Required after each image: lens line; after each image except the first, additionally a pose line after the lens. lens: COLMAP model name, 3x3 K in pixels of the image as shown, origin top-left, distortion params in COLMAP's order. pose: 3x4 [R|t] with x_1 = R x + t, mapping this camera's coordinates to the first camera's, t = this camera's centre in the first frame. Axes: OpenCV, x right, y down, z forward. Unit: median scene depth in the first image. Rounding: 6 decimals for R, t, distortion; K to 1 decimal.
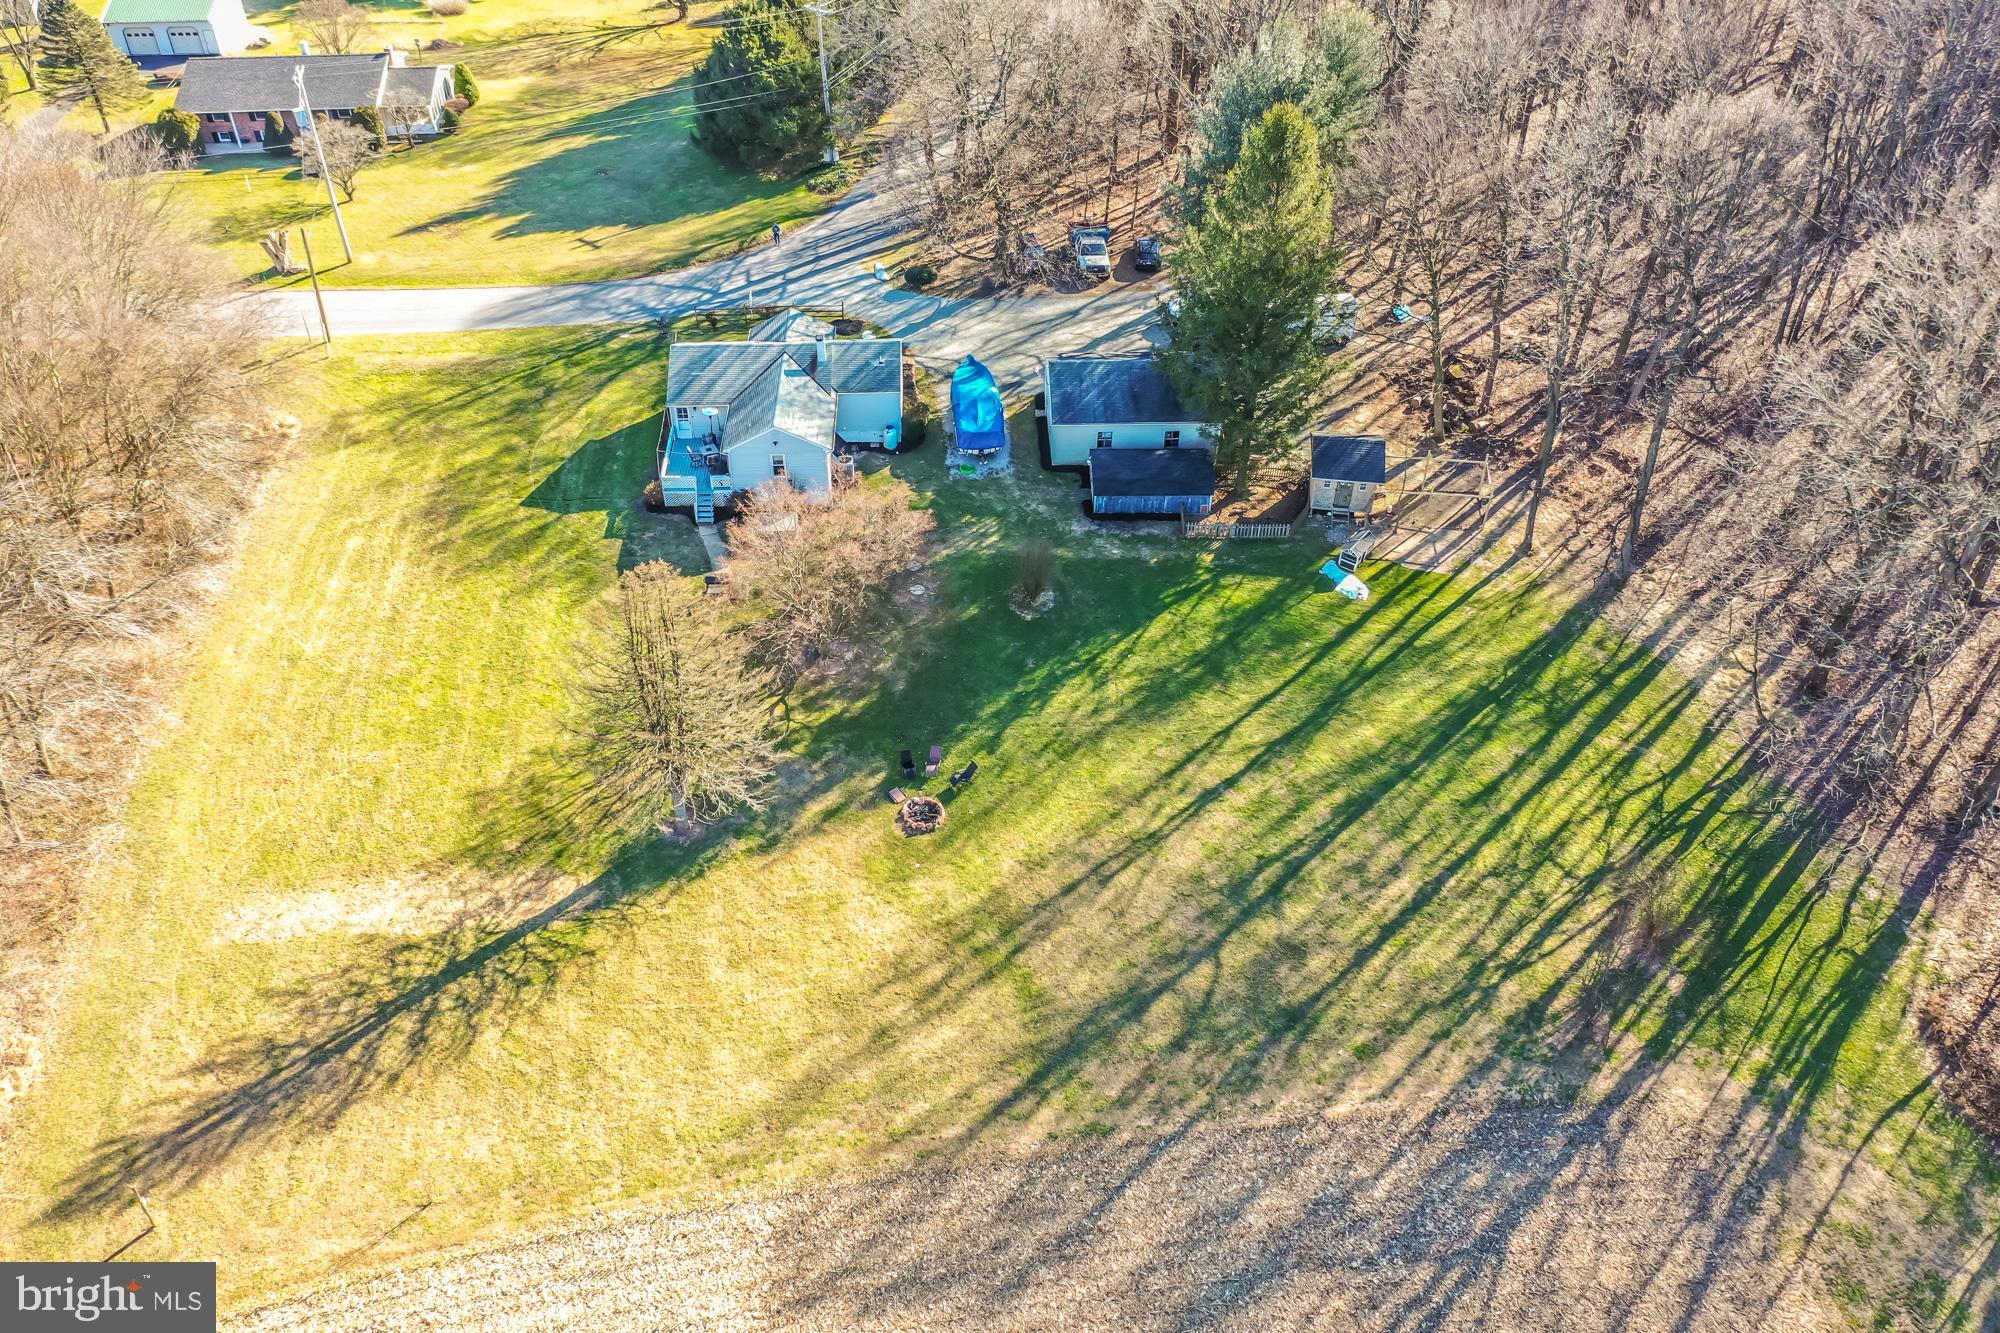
lens RADIAL K [[1560.8, 0, 993.9], [0, 1560.8, 667.0], [0, 0, 1]] dist [-0.009632, -0.011281]
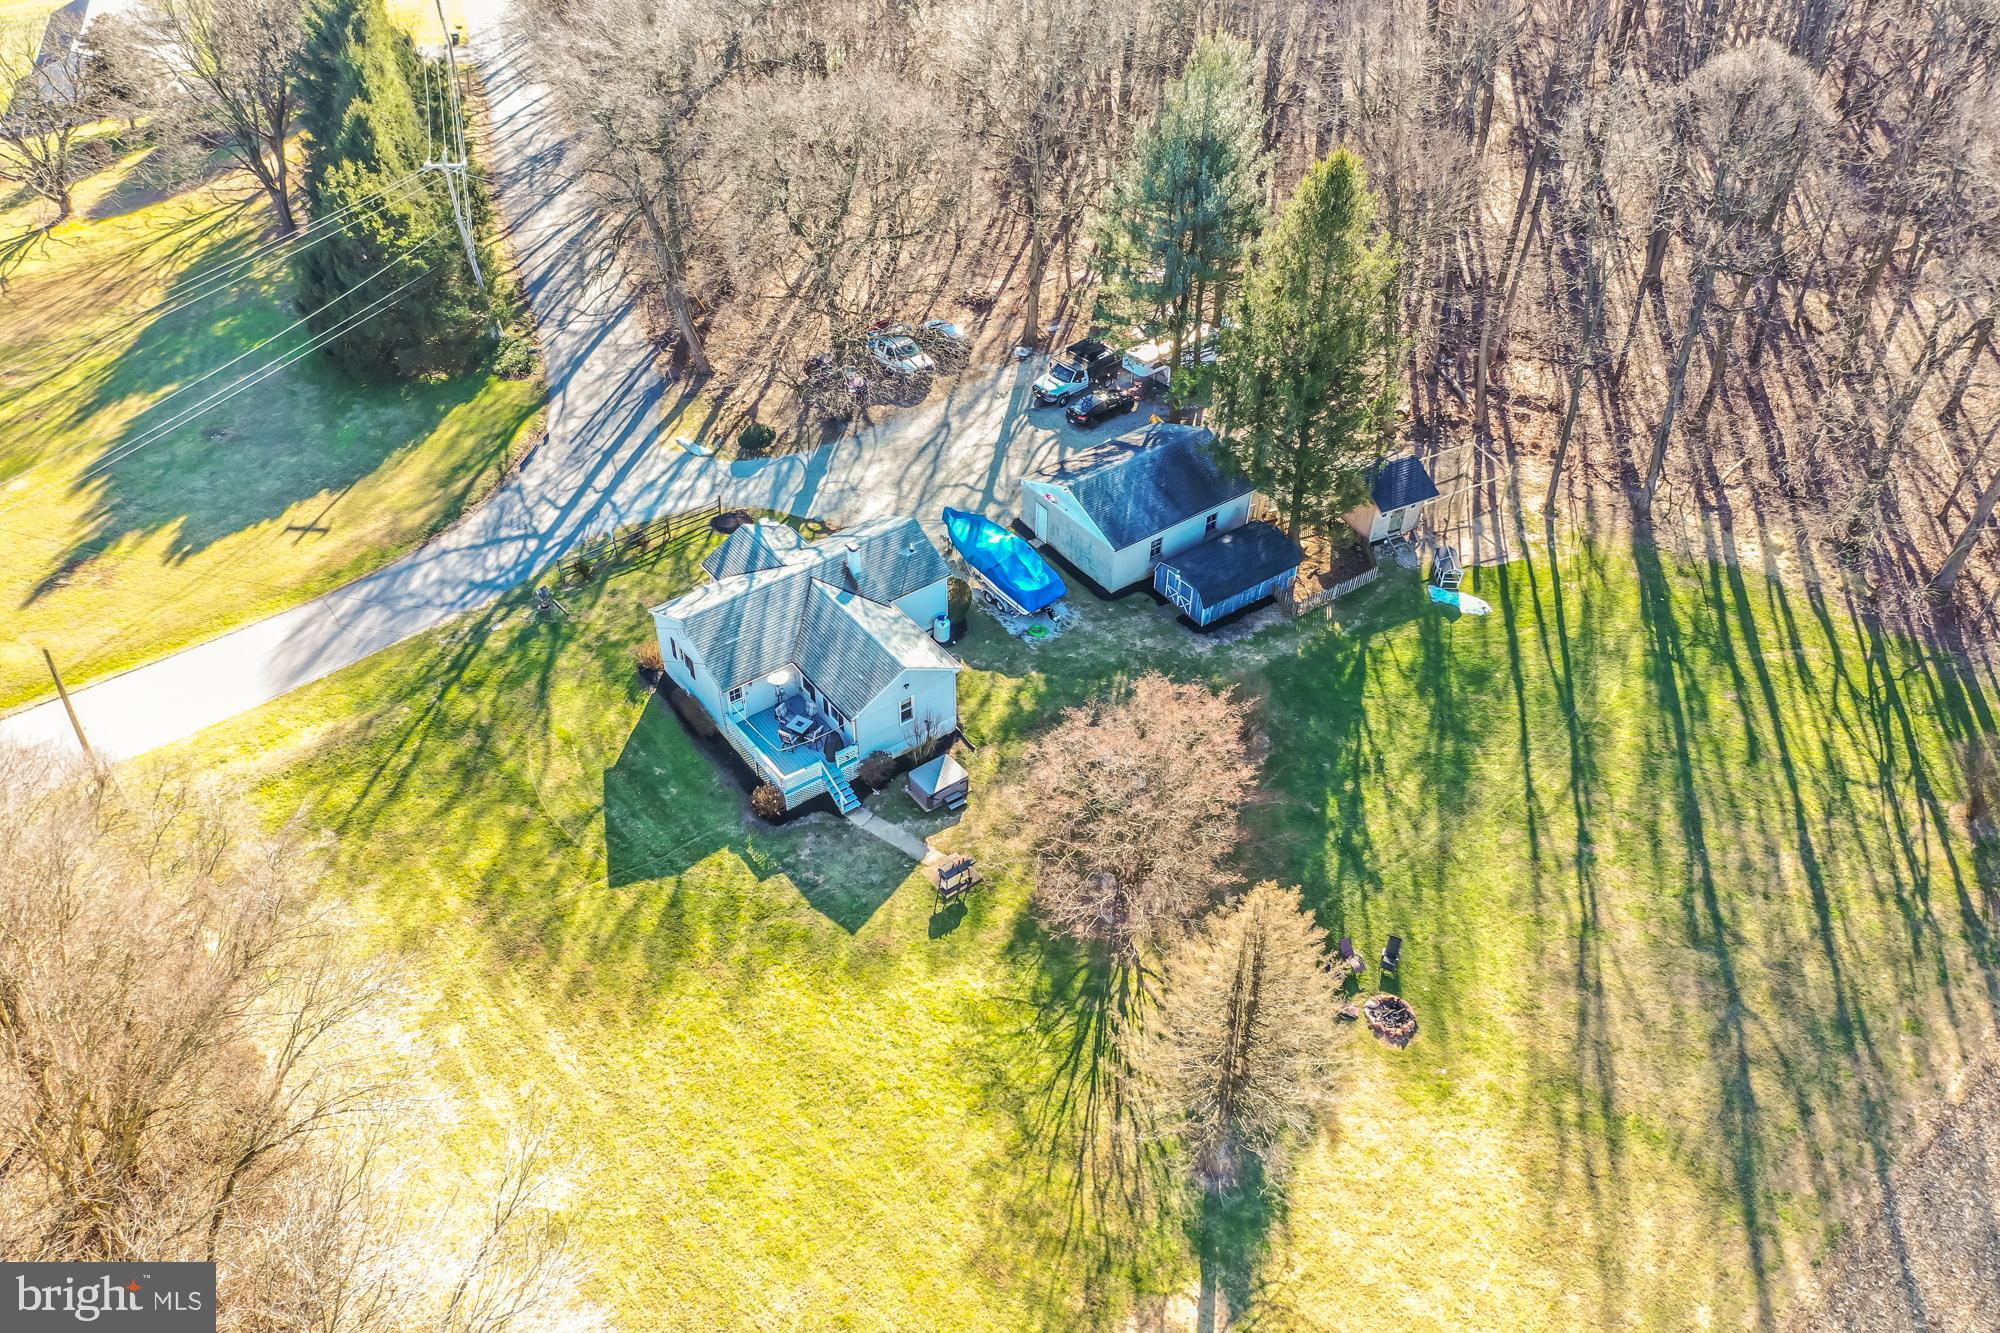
lens RADIAL K [[1560.8, 0, 993.9], [0, 1560.8, 667.0], [0, 0, 1]] dist [-0.009632, -0.011281]
pose [[0.823235, -0.366655, 0.433415, -0.468660], [0.364950, 0.926600, 0.090683, -0.217246], [-0.434851, 0.083521, 0.896621, 0.252343]]
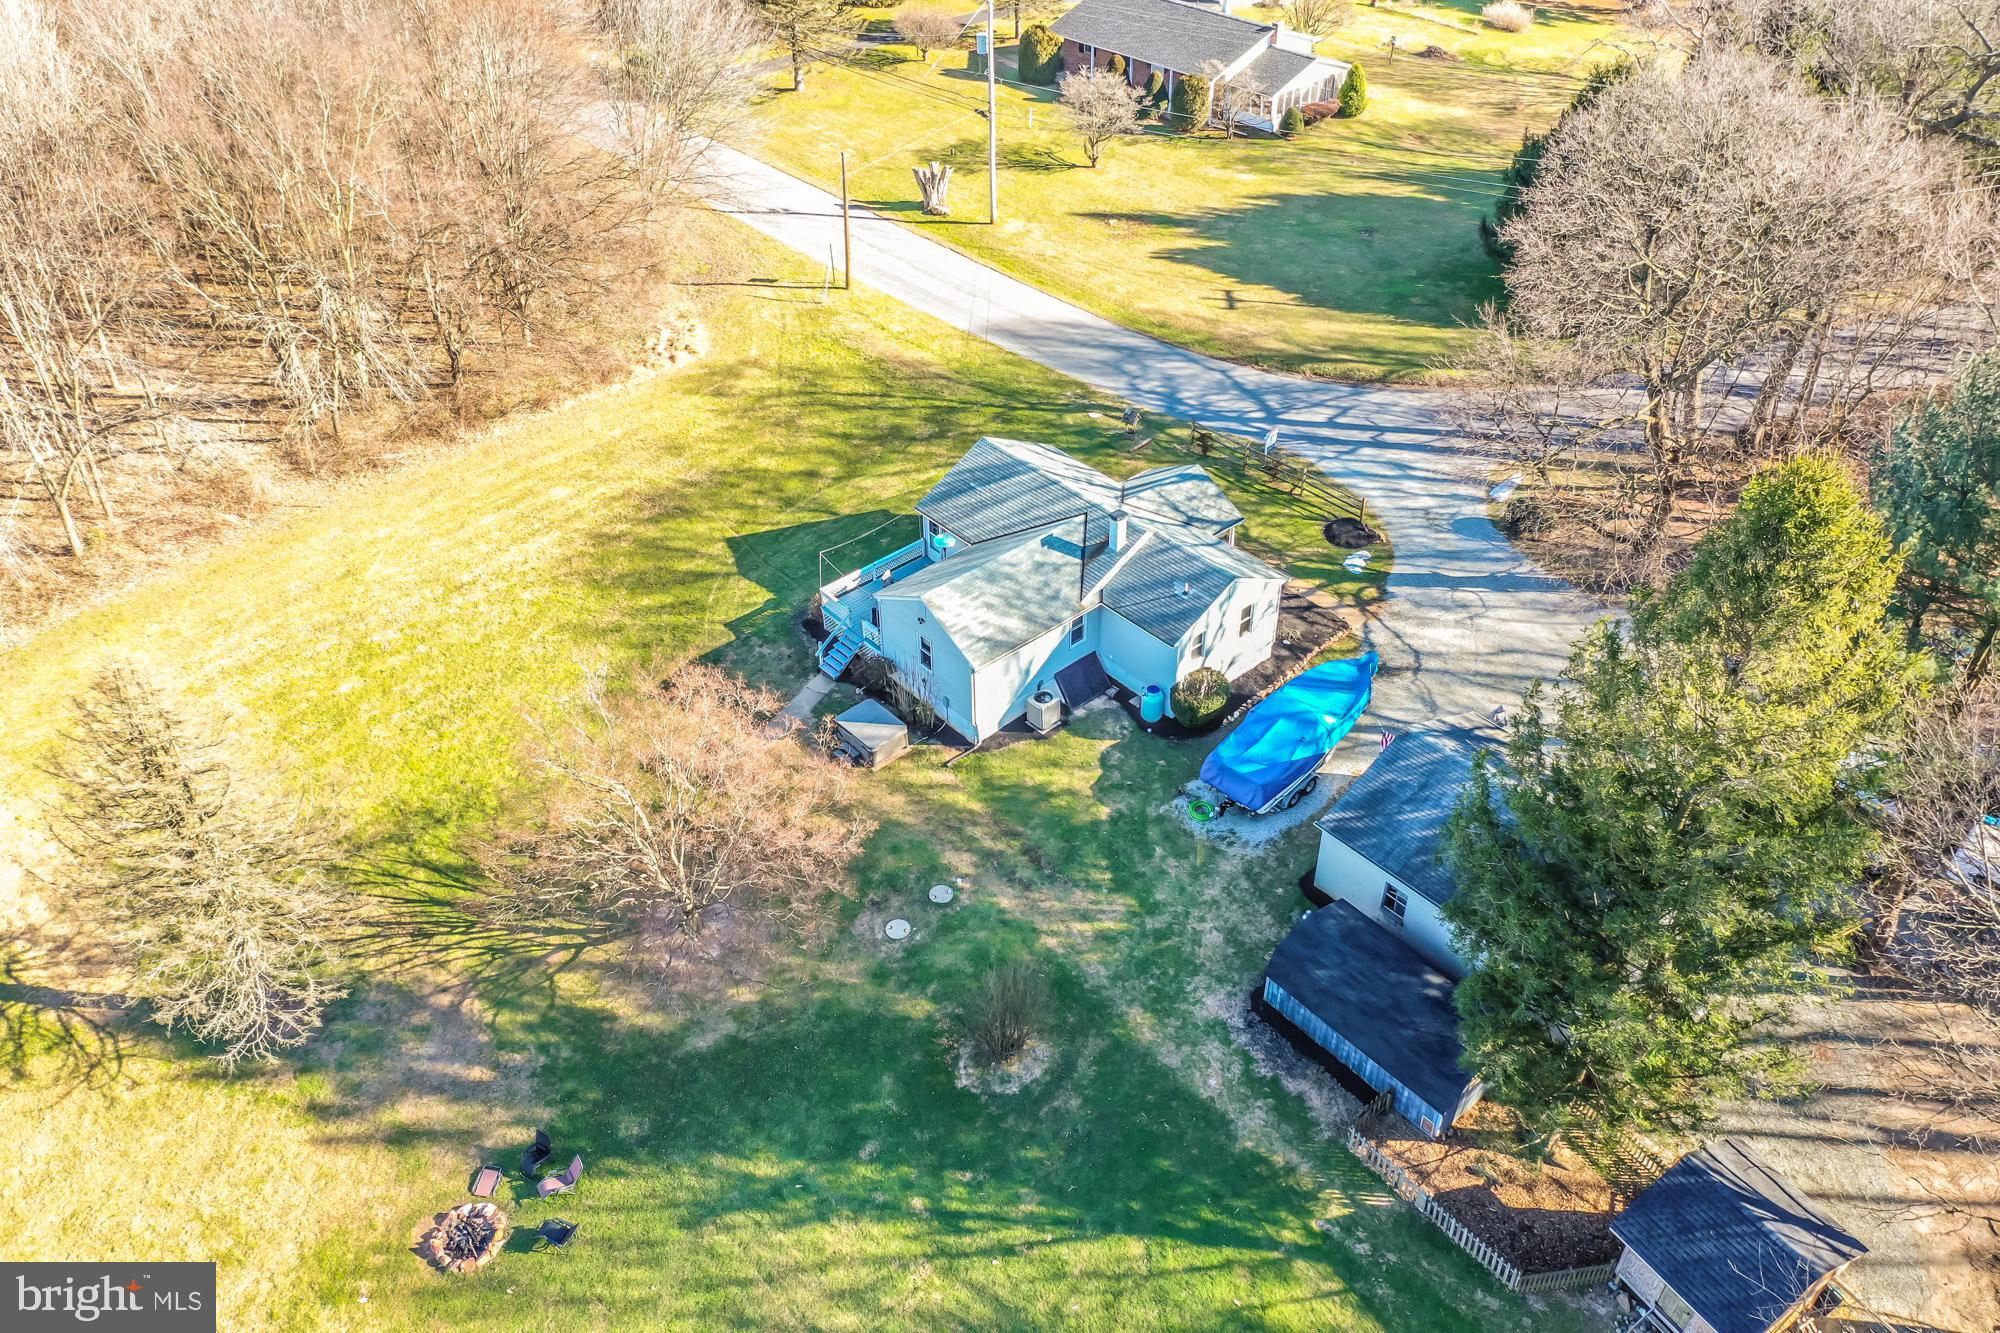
lens RADIAL K [[1560.8, 0, 993.9], [0, 1560.8, 667.0], [0, 0, 1]] dist [-0.009632, -0.011281]
pose [[0.627739, 0.476733, -0.615361, 0.304738], [-0.491999, 0.855589, 0.160947, -0.255728], [0.603225, 0.201725, 0.771639, 0.529042]]
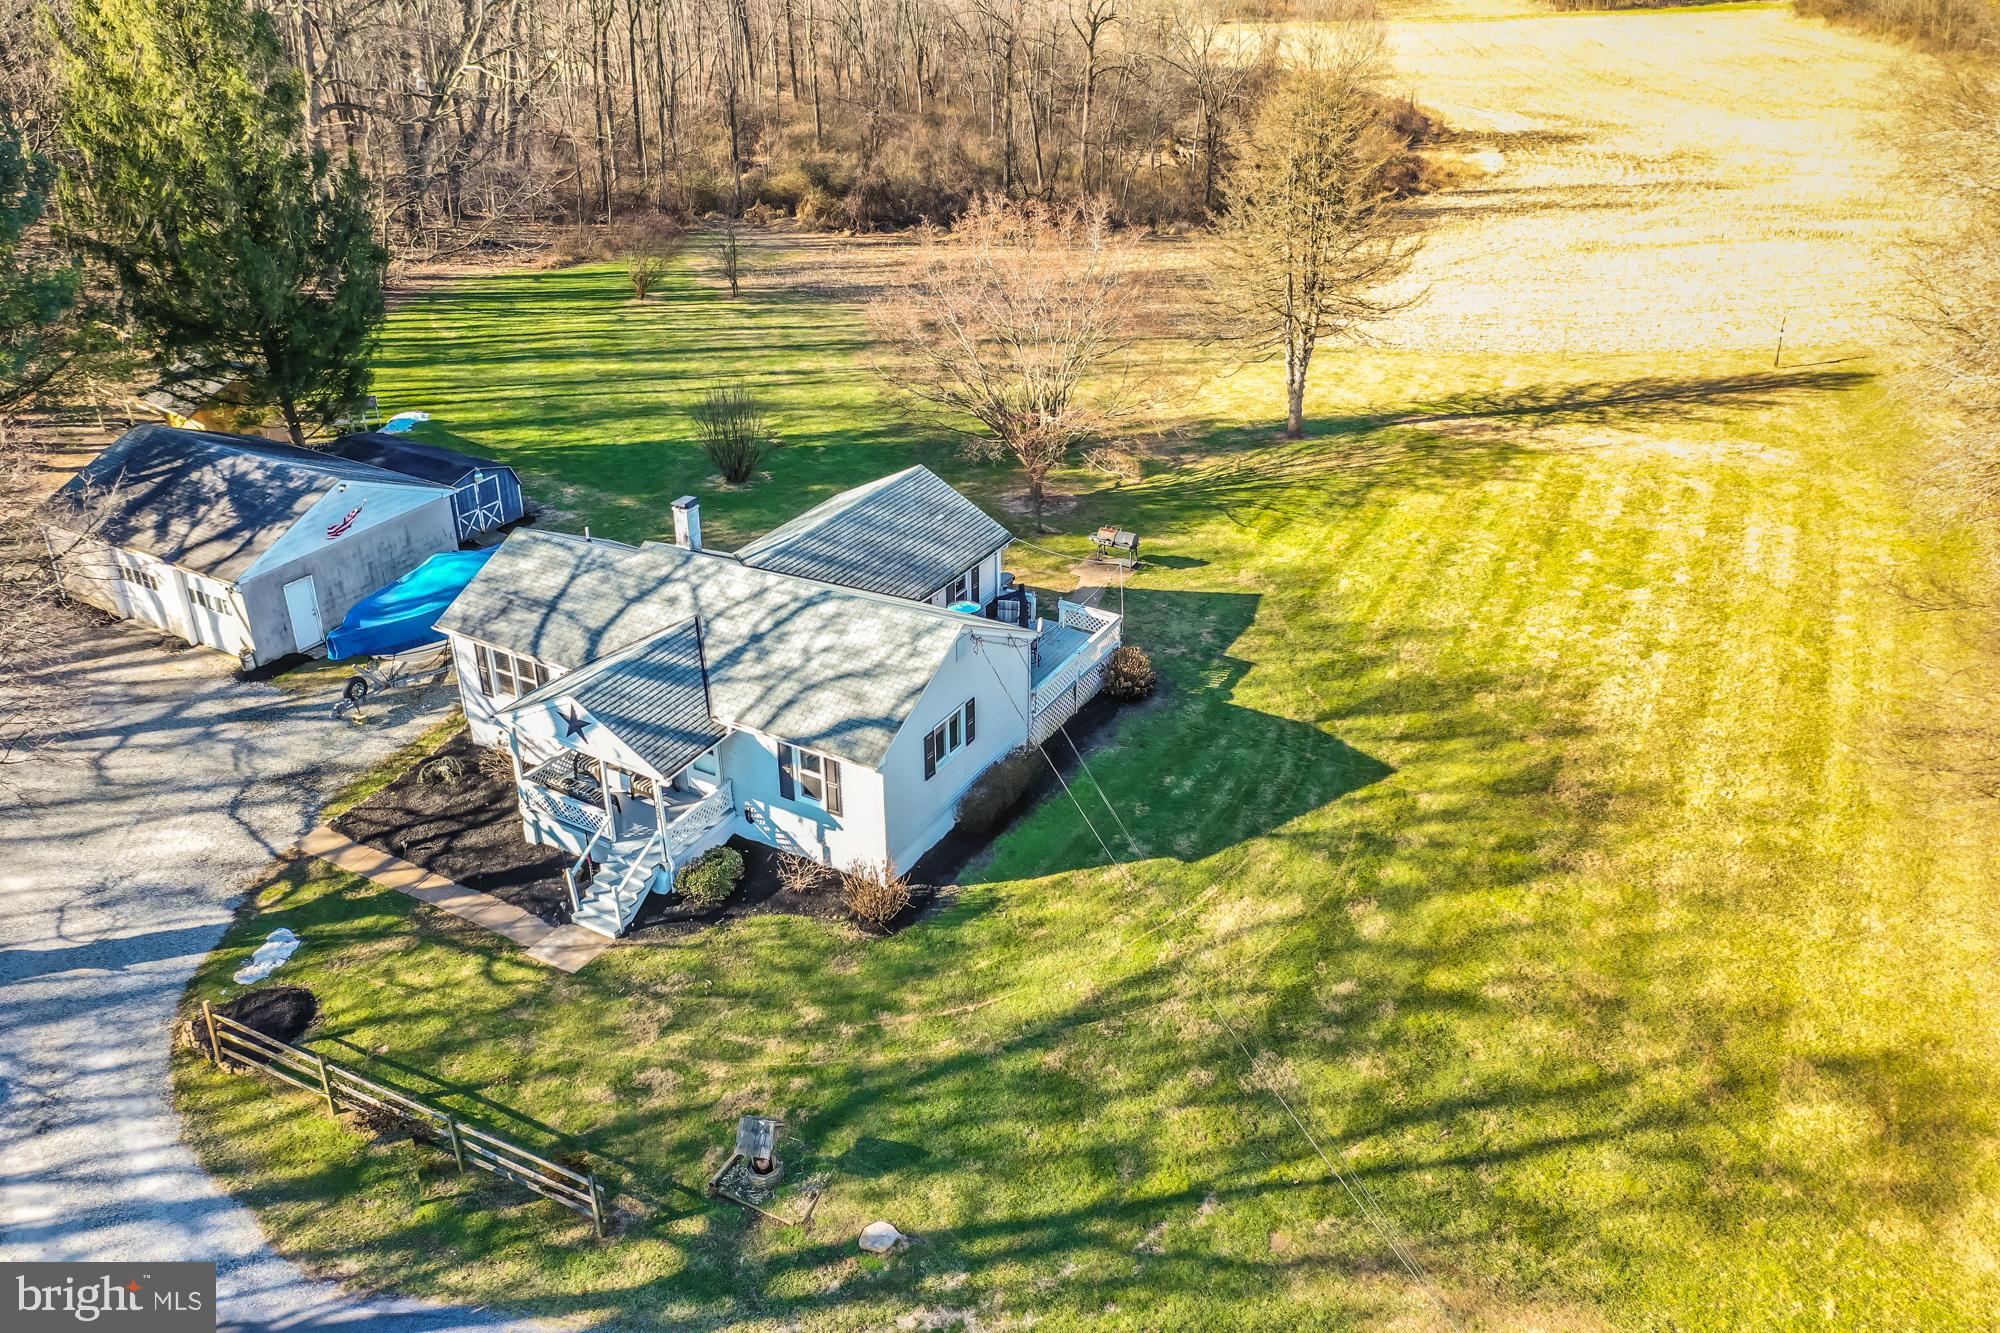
lens RADIAL K [[1560.8, 0, 993.9], [0, 1560.8, 667.0], [0, 0, 1]] dist [-0.009632, -0.011281]
pose [[-0.847885, -0.250554, 0.467240, -0.437981], [0.344331, 0.409889, 0.844646, -0.579881], [-0.403147, 0.877048, -0.261265, 1.217474]]
